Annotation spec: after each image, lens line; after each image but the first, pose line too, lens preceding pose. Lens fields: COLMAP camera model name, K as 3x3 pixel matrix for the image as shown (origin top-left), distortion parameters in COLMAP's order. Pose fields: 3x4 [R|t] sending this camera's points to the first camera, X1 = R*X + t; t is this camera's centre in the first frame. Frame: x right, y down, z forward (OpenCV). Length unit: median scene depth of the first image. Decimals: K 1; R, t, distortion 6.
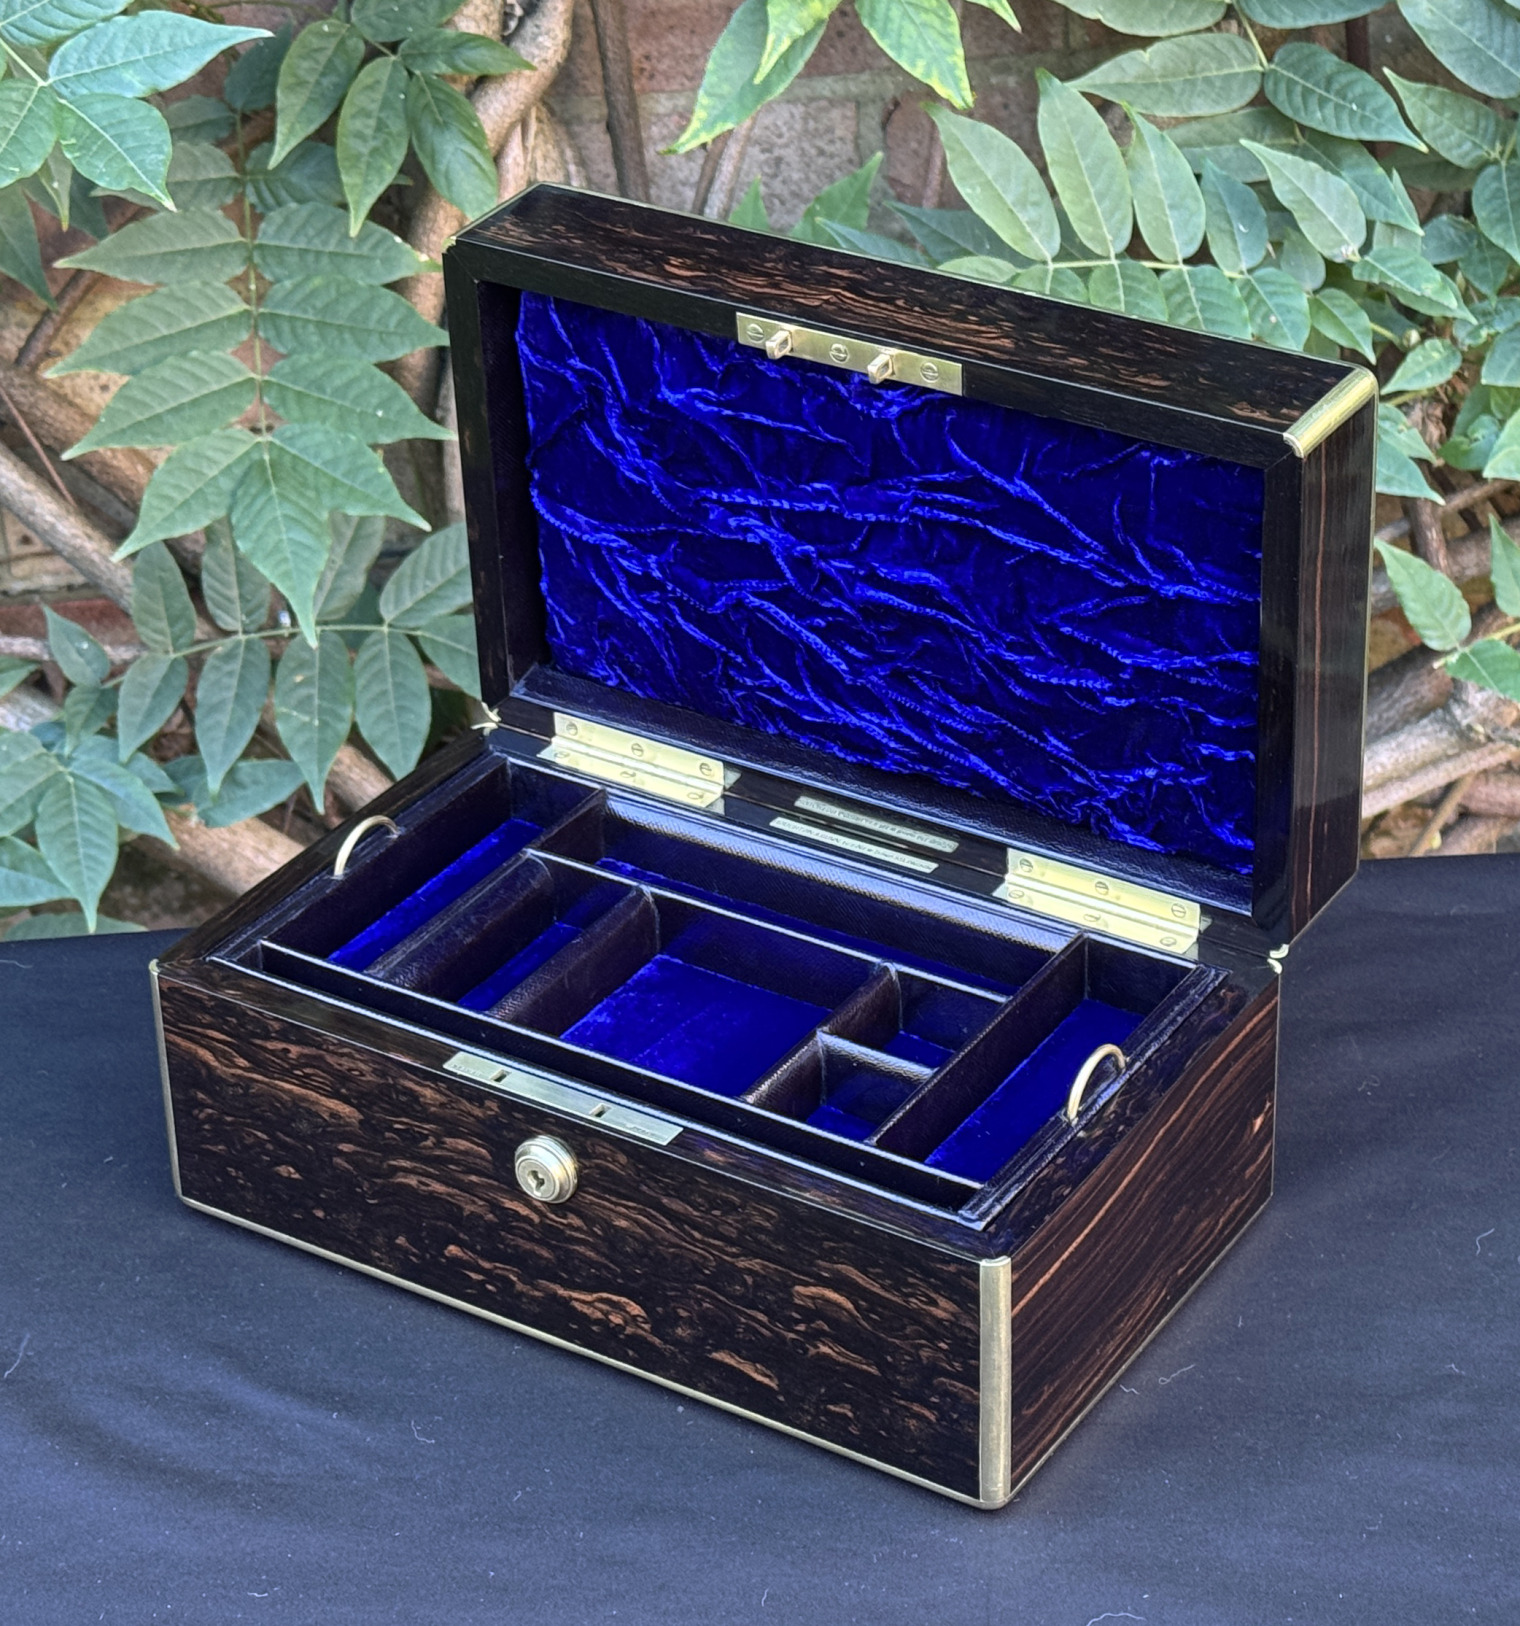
lens RADIAL K [[4296.9, 0, 768.1], [0, 4296.9, 747.4], [0, 0, 1]] dist [0.200818, 0.000000]
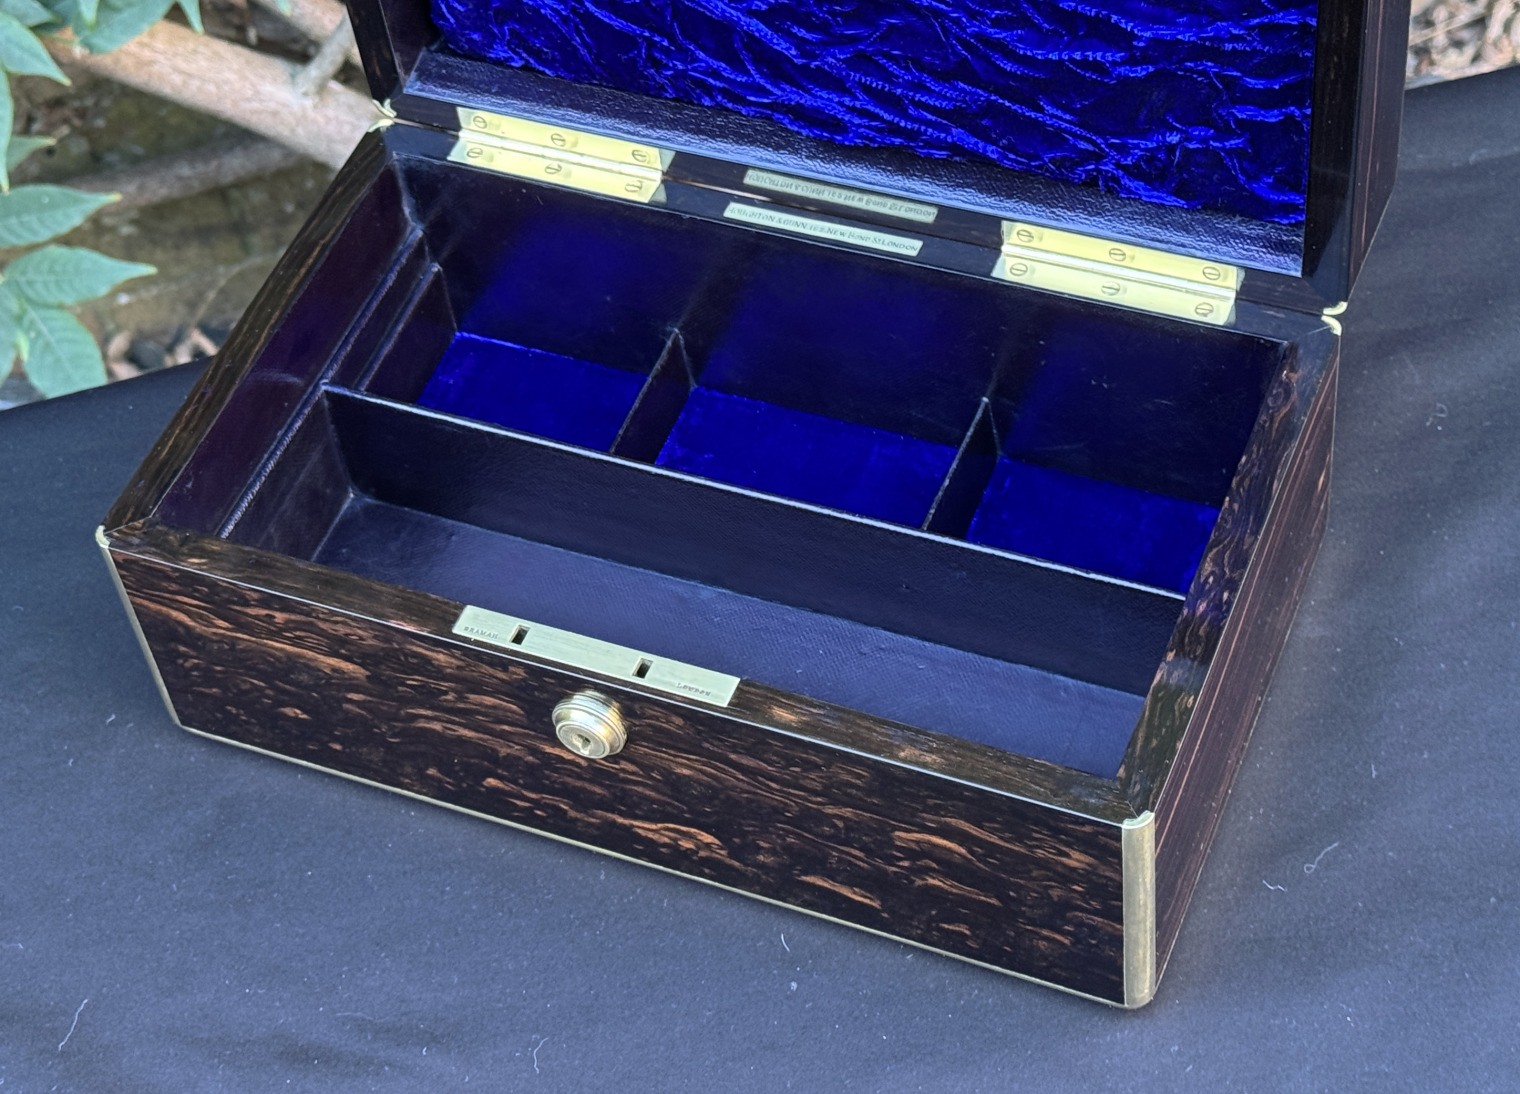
lens RADIAL K [[3019.5, 0, 643.1], [0, 3019.5, 544.3], [0, 0, 1]] dist [0.165222, 0.000000]
pose [[0.983238, -0.181181, 0.020390, -0.045648], [0.163735, 0.926644, 0.338411, -0.147836], [-0.080208, -0.329400, 0.940778, 0.406131]]
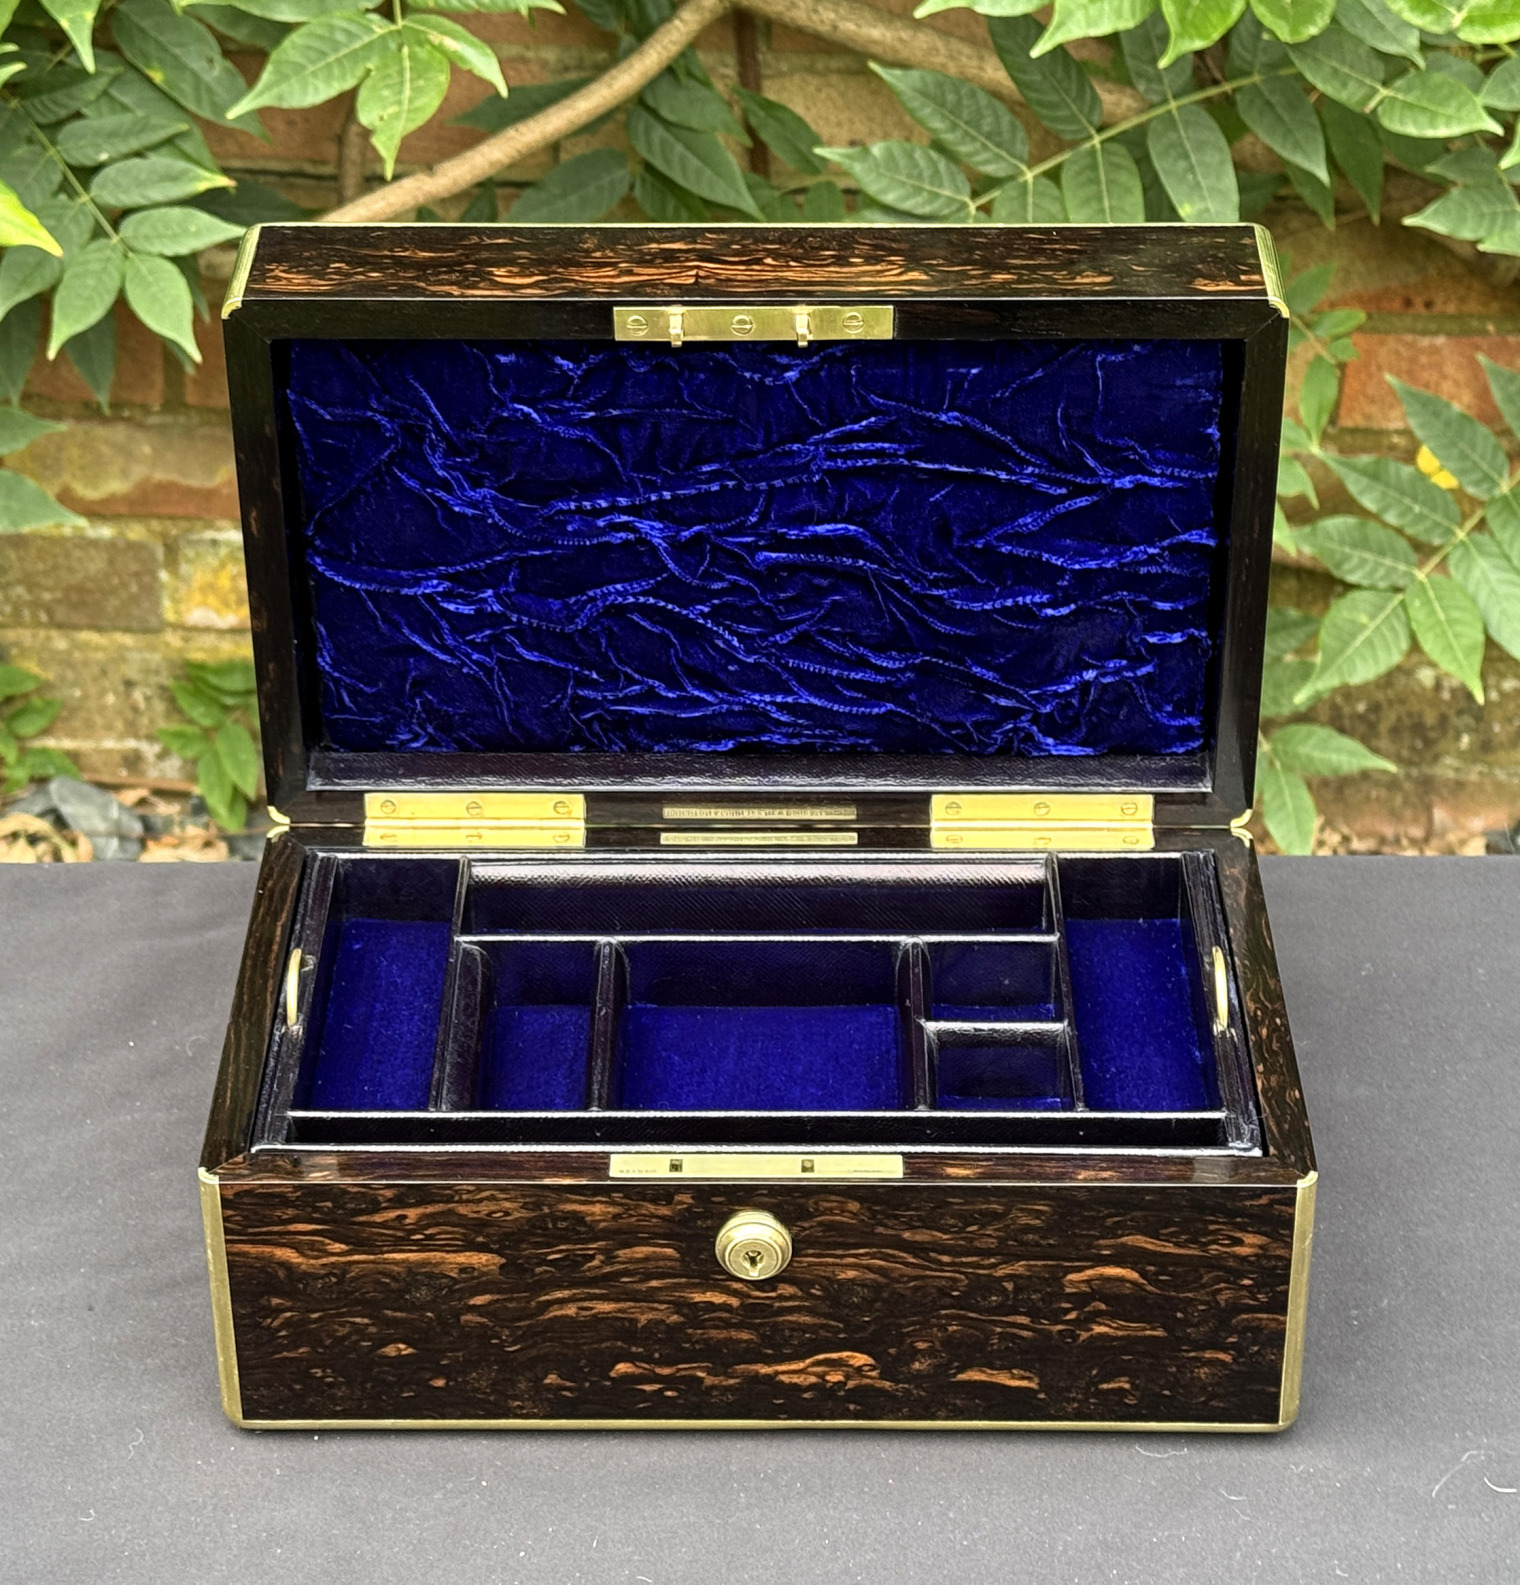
lens RADIAL K [[4015.6, 0, 711.8], [0, 4015.6, 794.7], [0, 0, 1]] dist [0.186565, 0.000000]
pose [[0.851433, -0.263022, 0.453742, -0.419314], [0.249160, 0.964145, 0.091347, -0.075890], [-0.461499, 0.035279, 0.886439, 0.227574]]
